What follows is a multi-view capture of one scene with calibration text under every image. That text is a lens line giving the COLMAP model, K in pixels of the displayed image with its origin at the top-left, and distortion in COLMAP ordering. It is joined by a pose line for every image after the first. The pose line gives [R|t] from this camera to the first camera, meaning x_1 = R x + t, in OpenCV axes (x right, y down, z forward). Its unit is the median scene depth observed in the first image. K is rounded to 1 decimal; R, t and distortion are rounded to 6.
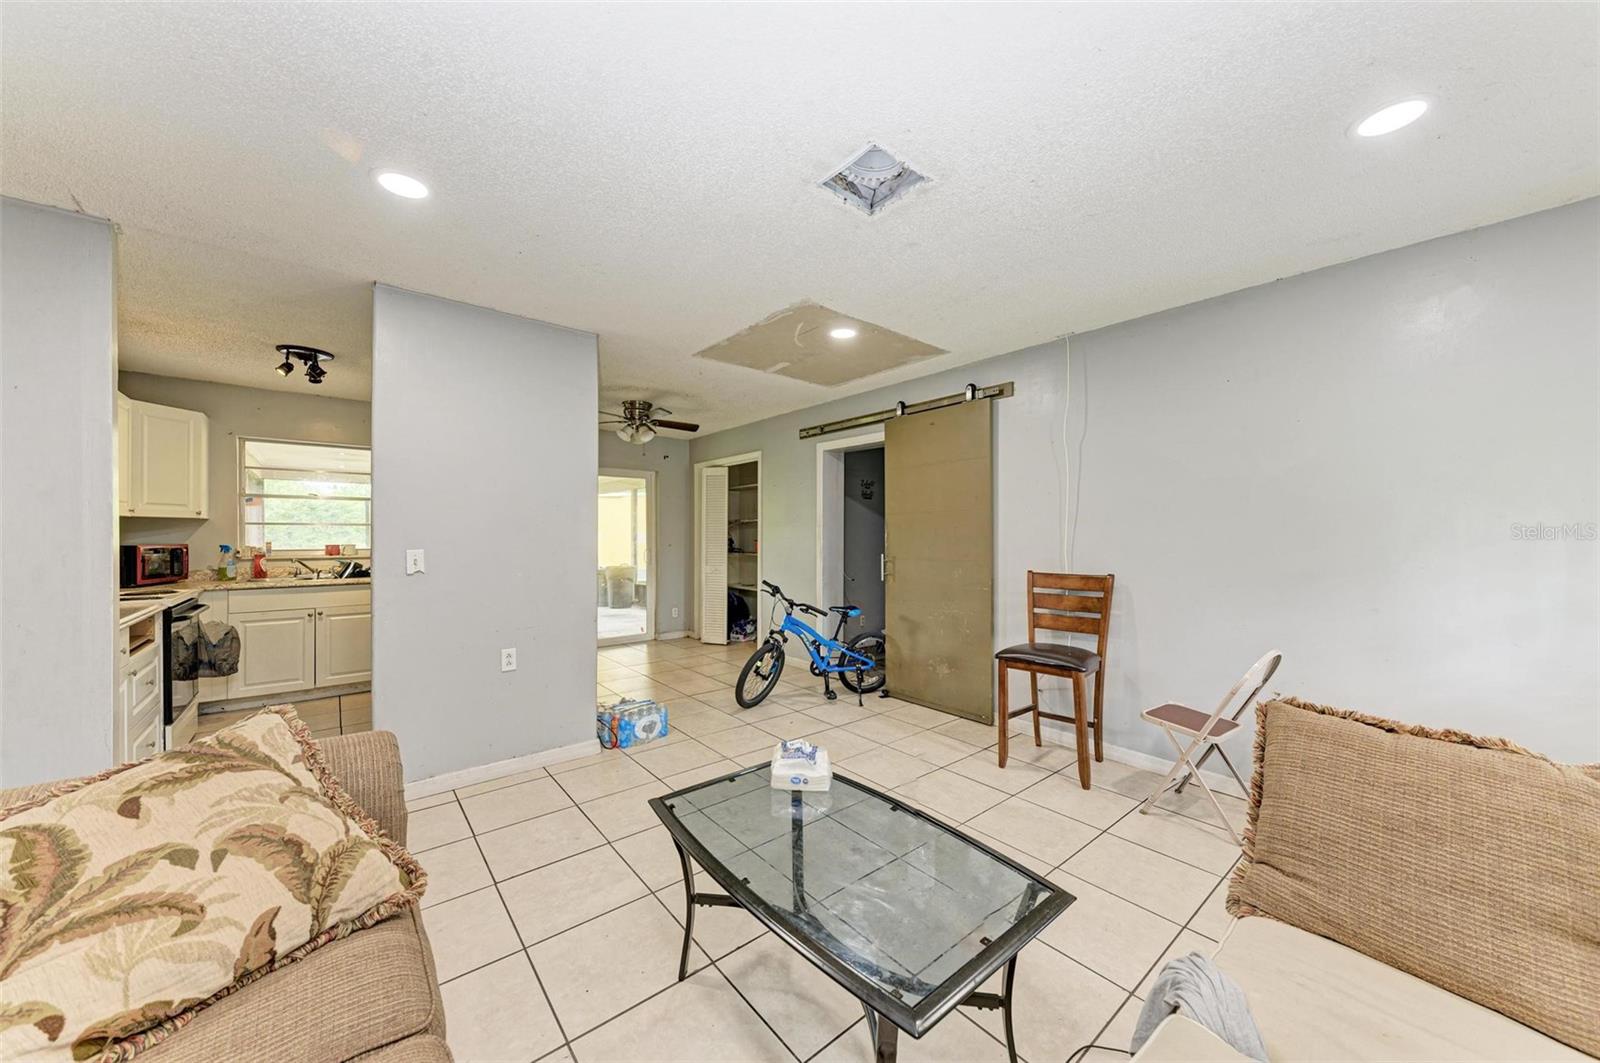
lens RADIAL K [[569.5, 0, 800.0], [0, 569.5, 531.5], [0, 0, 1]] dist [0.000123, -0.000082]
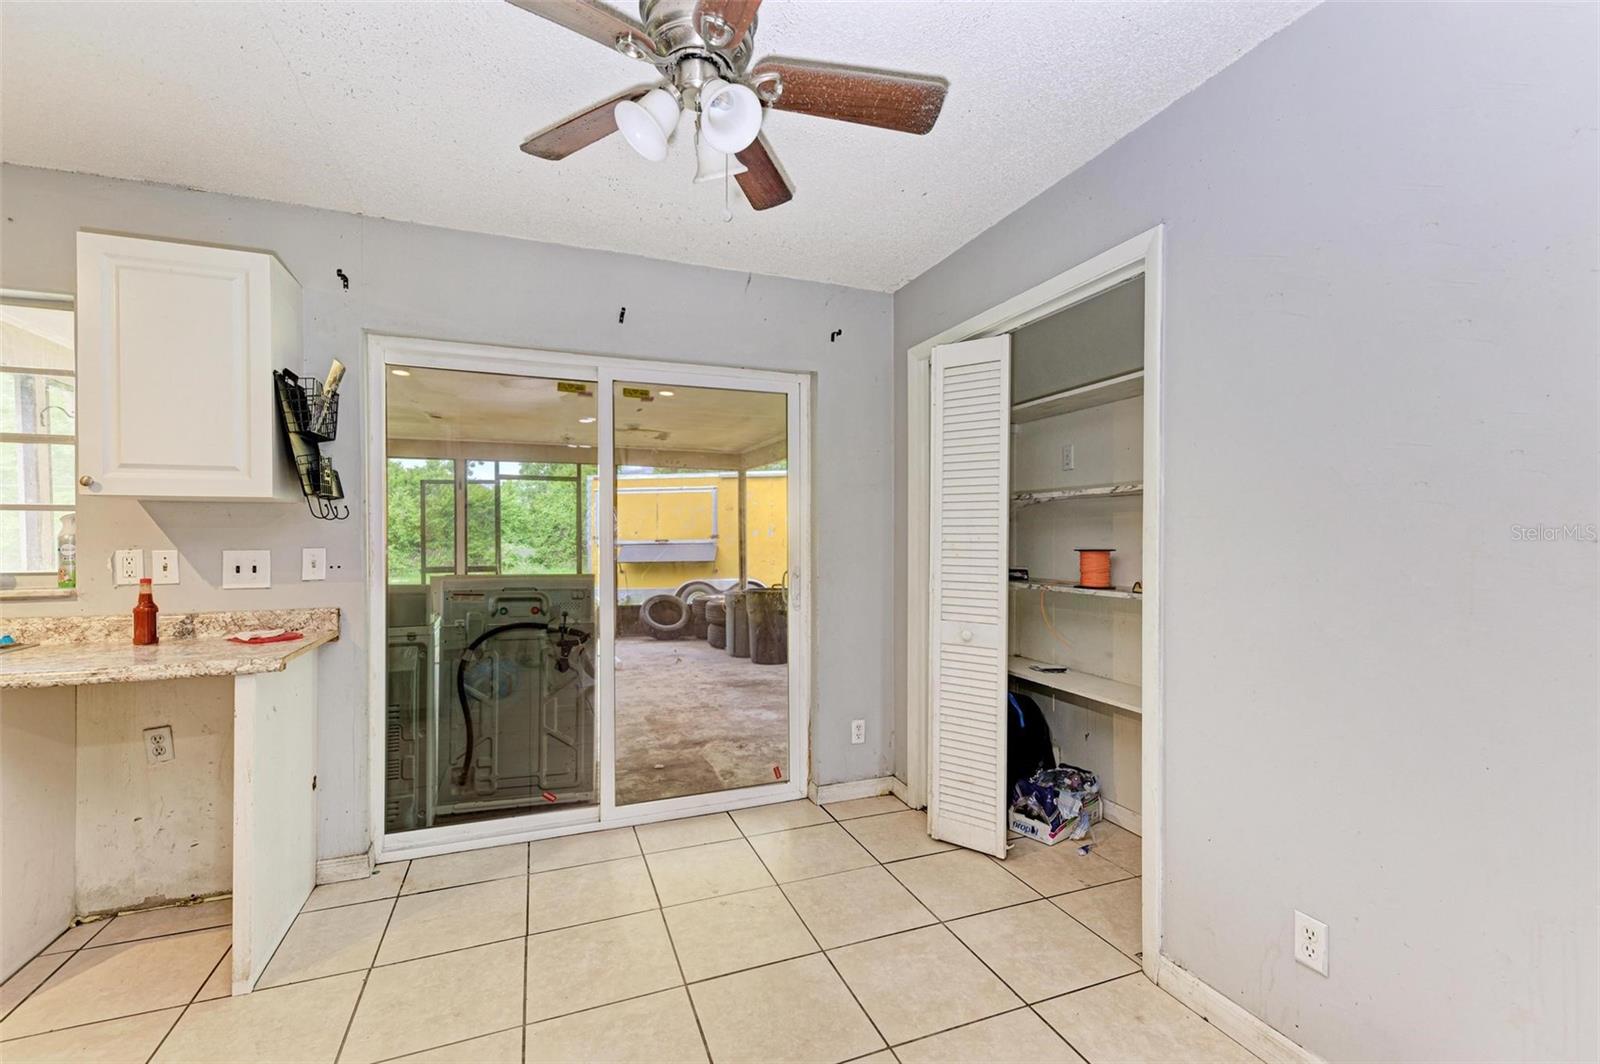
lens RADIAL K [[687.9, 0, 800.0], [0, 687.9, 532.0], [0, 0, 1]] dist [0.010594, -0.000045]
pose [[0.949593, 0.003662, -0.313465, -0.145598], [-0.001877, 0.999980, 0.005995, 0.003413], [0.313481, -0.005104, 0.949581, 0.716365]]
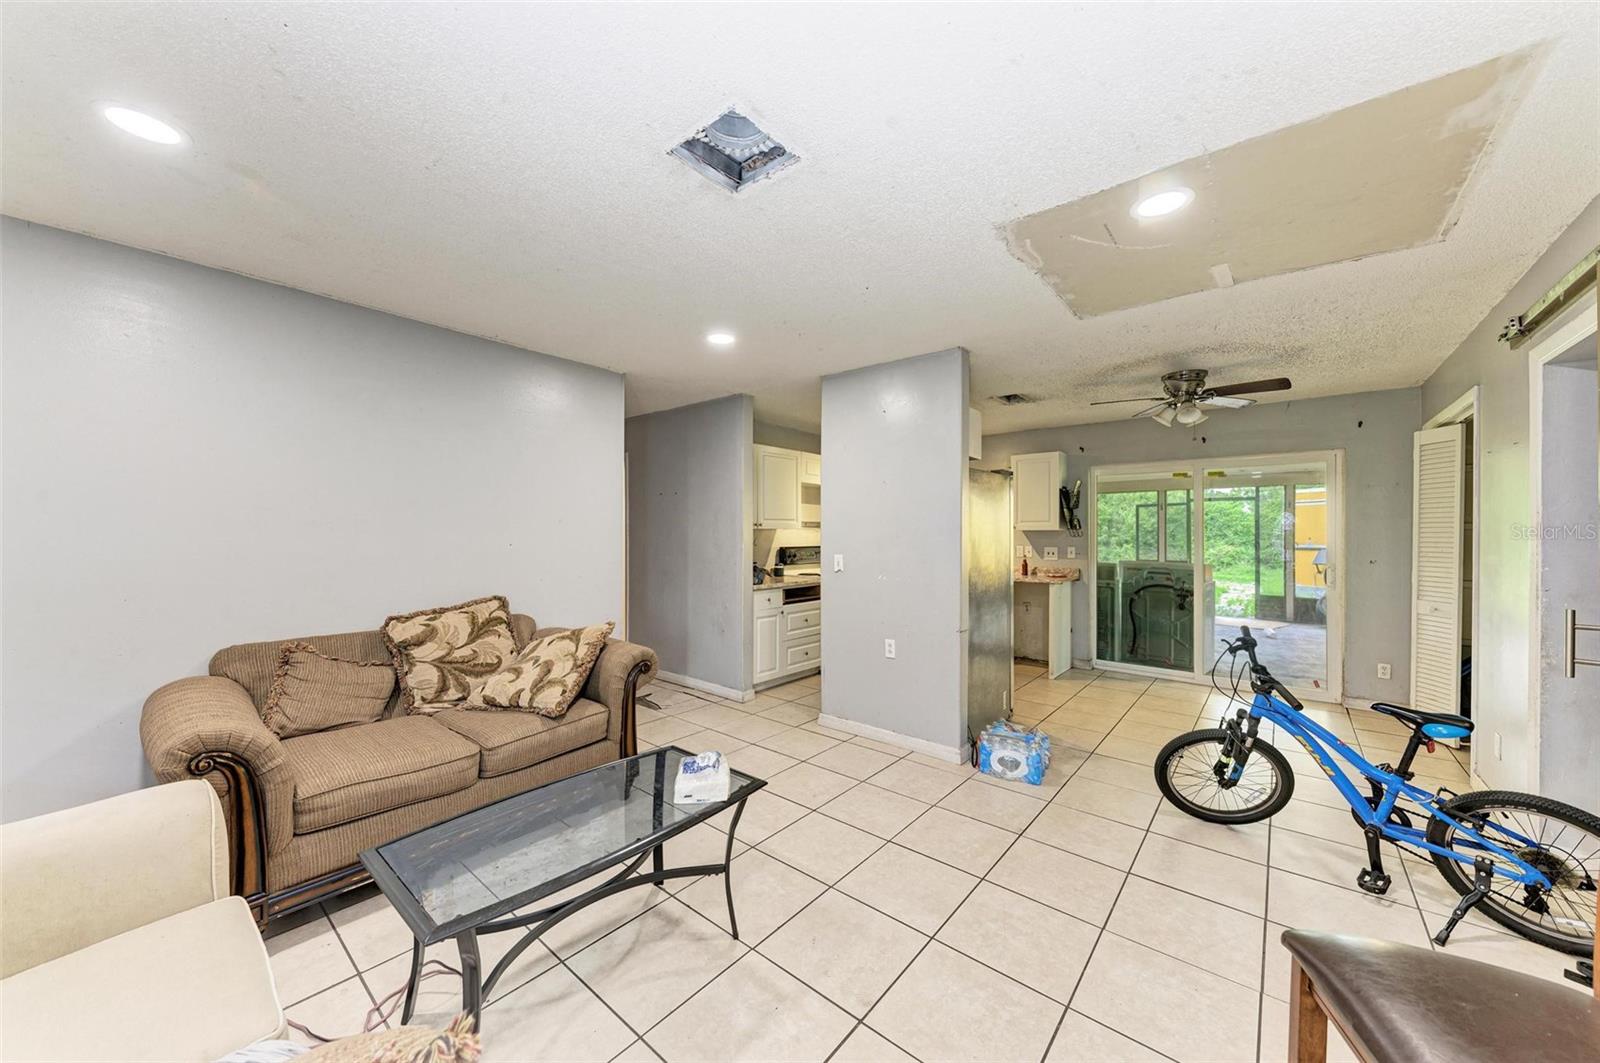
lens RADIAL K [[563.3, 0, 796.1], [0, 563.3, 533.3], [0, 0, 1]] dist [0.001749, -0.000160]
pose [[0.173041, 0.004800, -0.984903, 0.368909], [0.002220, 0.999984, 0.005264, -0.015324], [0.984912, -0.003097, 0.173028, 0.350668]]
